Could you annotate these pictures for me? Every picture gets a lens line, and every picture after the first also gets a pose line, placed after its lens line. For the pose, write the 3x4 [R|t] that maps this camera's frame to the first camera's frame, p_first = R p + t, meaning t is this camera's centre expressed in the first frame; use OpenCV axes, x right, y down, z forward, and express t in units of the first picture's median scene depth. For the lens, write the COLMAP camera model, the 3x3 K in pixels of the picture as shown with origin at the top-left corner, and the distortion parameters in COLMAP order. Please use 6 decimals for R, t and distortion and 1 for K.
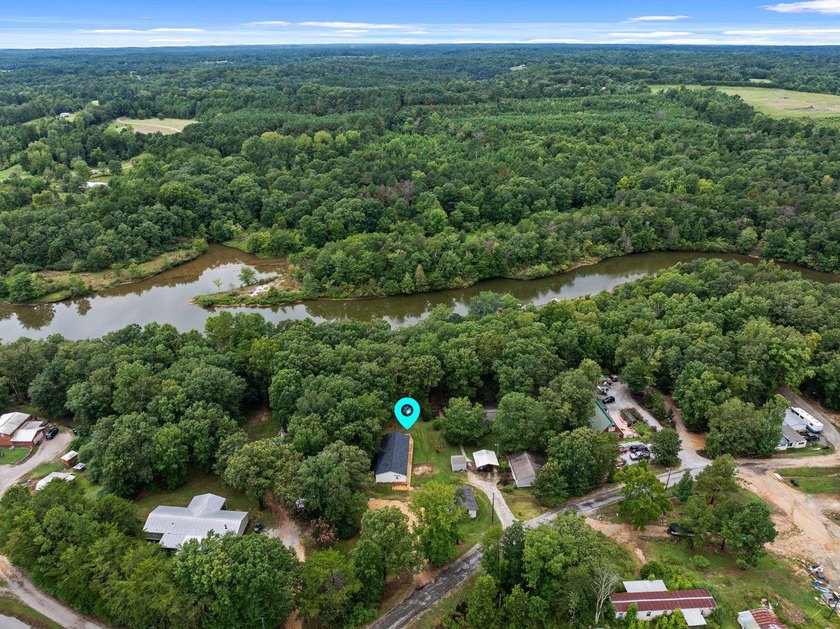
lens RADIAL K [[593.1, 0, 421.2], [0, 593.1, 312.7], [0, 0, 1]] dist [-0.040623, 0.006575]
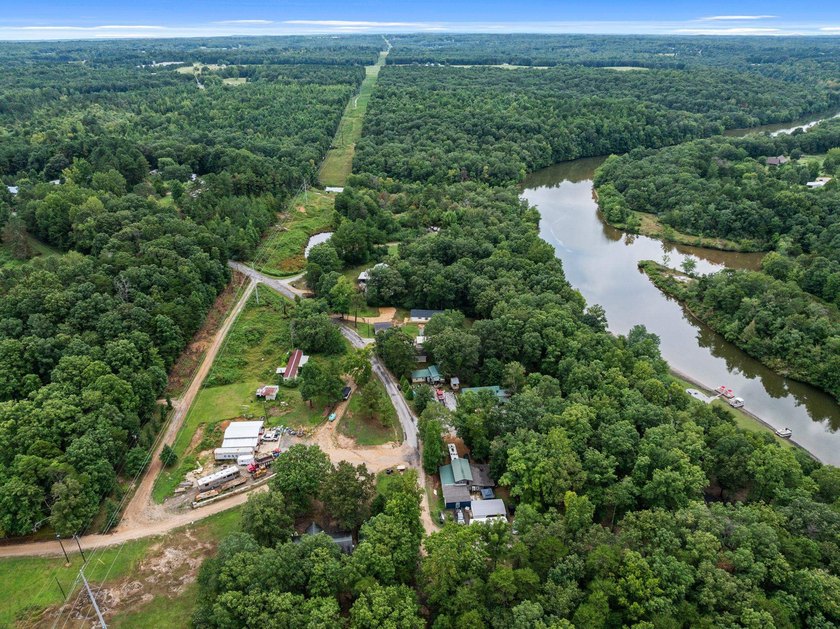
lens RADIAL K [[593.1, 0, 421.9], [0, 593.1, 312.7], [0, 0, 1]] dist [-0.040623, 0.006575]
pose [[-0.031966, 0.437141, -0.898825, 0.752294], [-0.414182, 0.812643, 0.409957, -0.229391], [0.909633, 0.385382, 0.155079, 0.359848]]
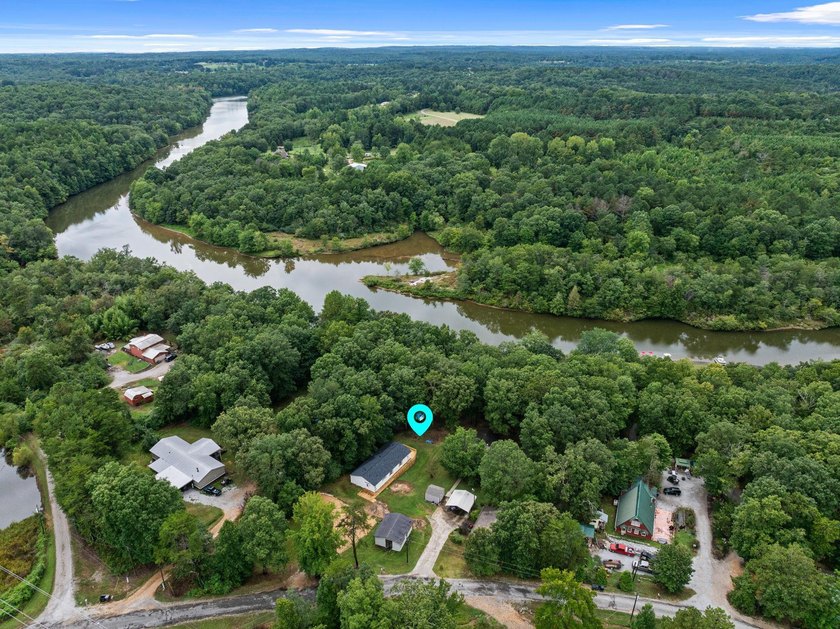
lens RADIAL K [[593.1, 0, 421.6], [0, 593.1, 312.8], [0, 0, 1]] dist [-0.040623, 0.006575]
pose [[0.858528, 0.212545, -0.466641, 0.210751], [-0.213012, 0.975639, 0.052482, -0.035469], [0.466428, 0.054343, 0.882888, 0.073466]]
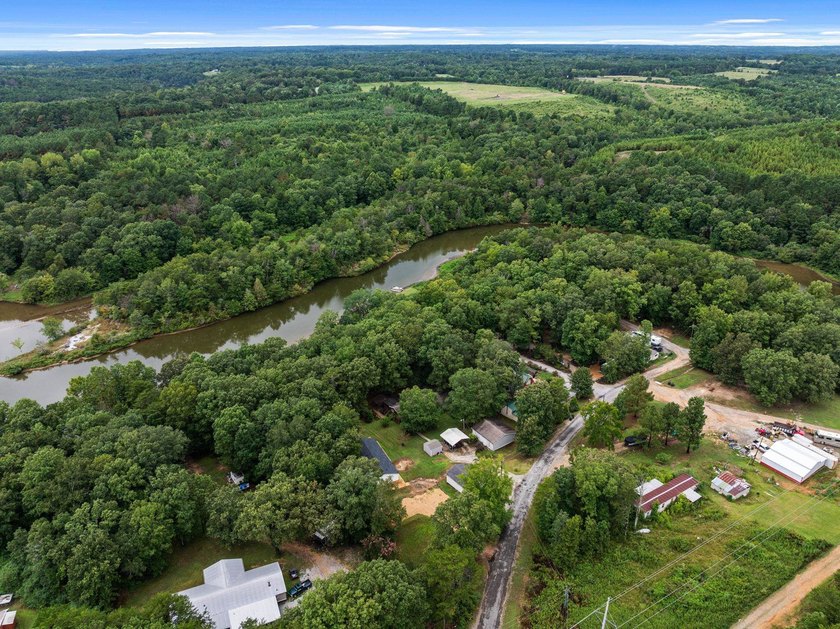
lens RADIAL K [[593.1, 0, 422.0], [0, 593.1, 313.7], [0, 0, 1]] dist [-0.040623, 0.006575]
pose [[0.877672, -0.200207, 0.435441, -0.180100], [0.201405, 0.978521, 0.043953, -0.013162], [-0.434888, 0.049124, 0.899144, 0.030167]]
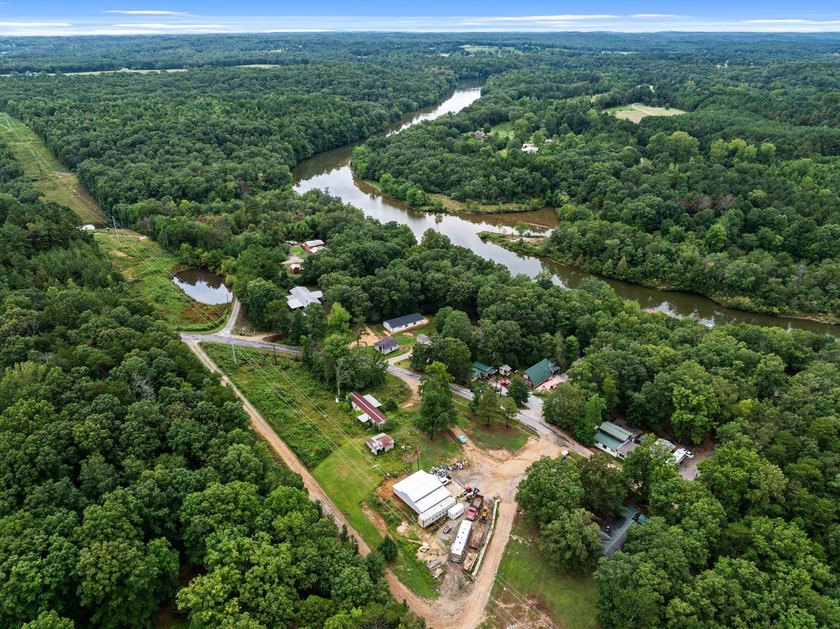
lens RADIAL K [[593.1, 0, 421.5], [0, 593.1, 314.3], [0, 0, 1]] dist [-0.040623, 0.006575]
pose [[0.574363, 0.361676, -0.734369, 0.602648], [-0.341995, 0.921080, 0.186150, -0.051198], [0.743738, 0.144232, 0.652725, -0.025196]]
